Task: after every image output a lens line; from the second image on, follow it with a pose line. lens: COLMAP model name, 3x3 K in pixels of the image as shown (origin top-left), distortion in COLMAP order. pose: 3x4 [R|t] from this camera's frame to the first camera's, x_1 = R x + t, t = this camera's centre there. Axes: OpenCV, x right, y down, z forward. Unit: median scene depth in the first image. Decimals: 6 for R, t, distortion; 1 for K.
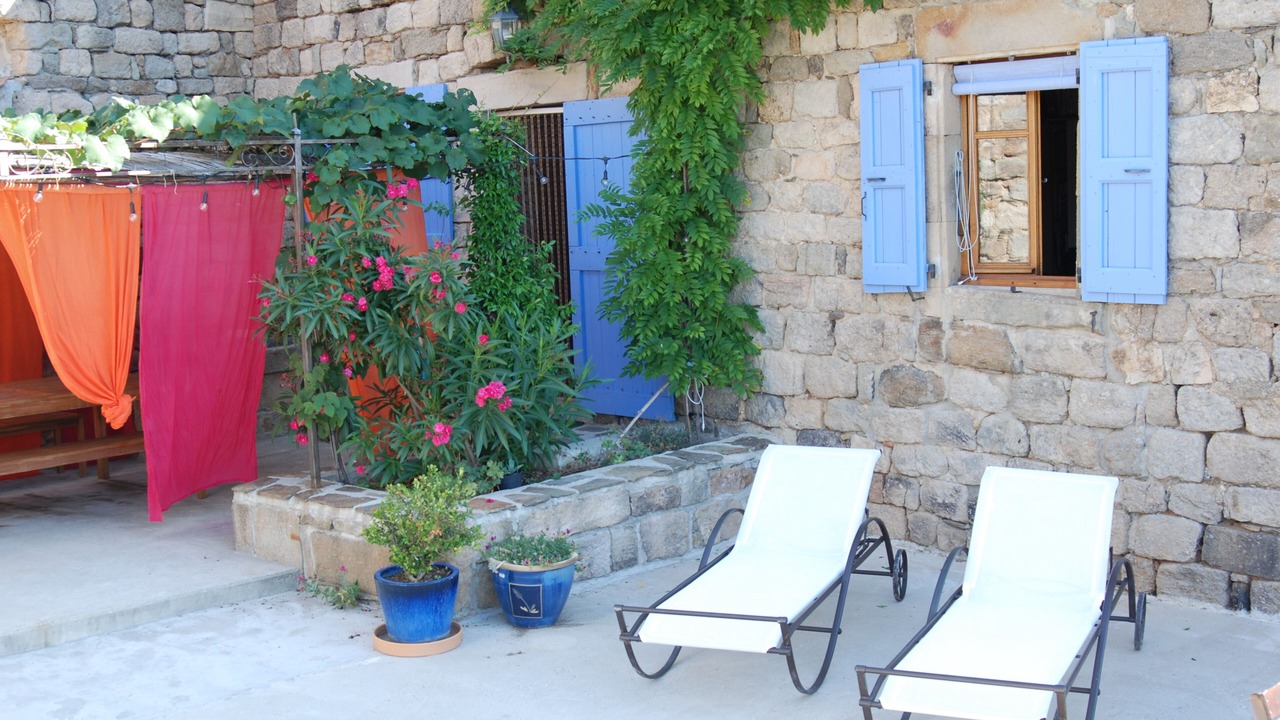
lens RADIAL K [[1555.7, 0, 637.3], [0, 1555.7, 338.0], [0, 0, 1]] dist [-0.129063, 0.100041]
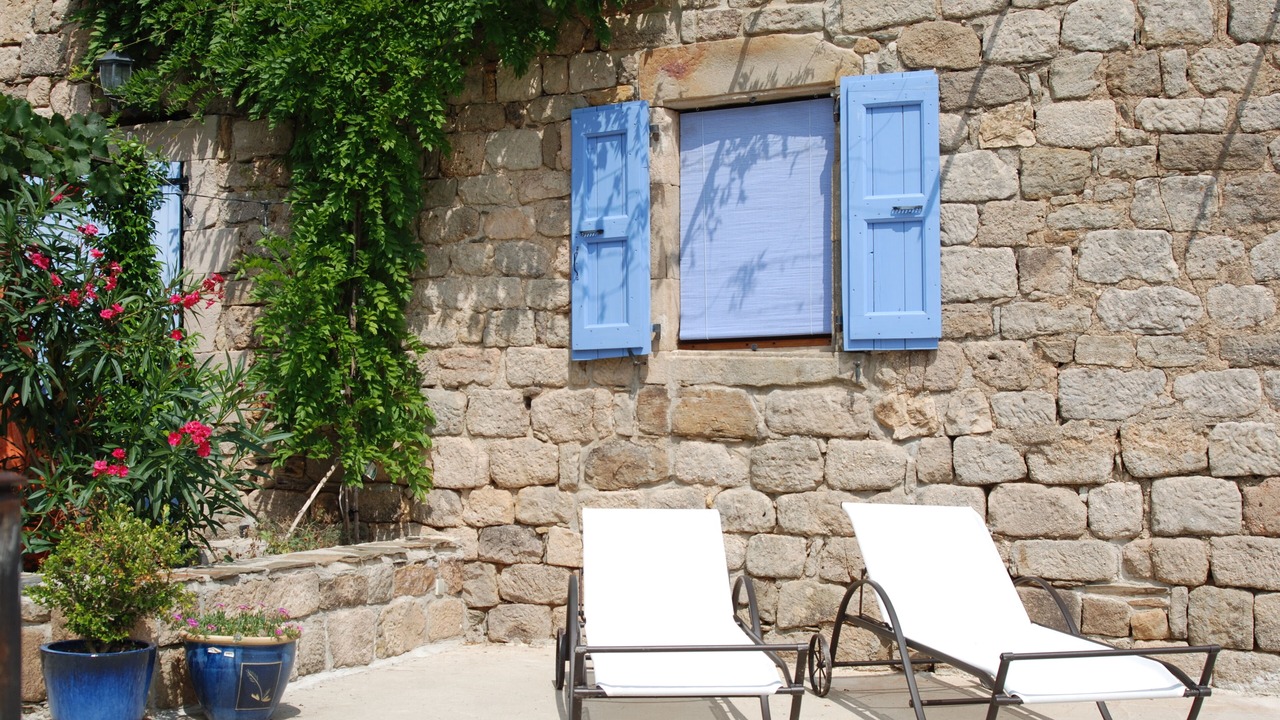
lens RADIAL K [[1555.7, 0, 637.3], [0, 1555.7, 338.0], [0, 0, 1]] dist [-0.129063, 0.100041]
pose [[0.928412, 0.051960, 0.367902, -0.162060], [0.011108, 0.985849, -0.167265, 0.118306], [-0.371387, 0.159378, 0.914697, 0.189400]]
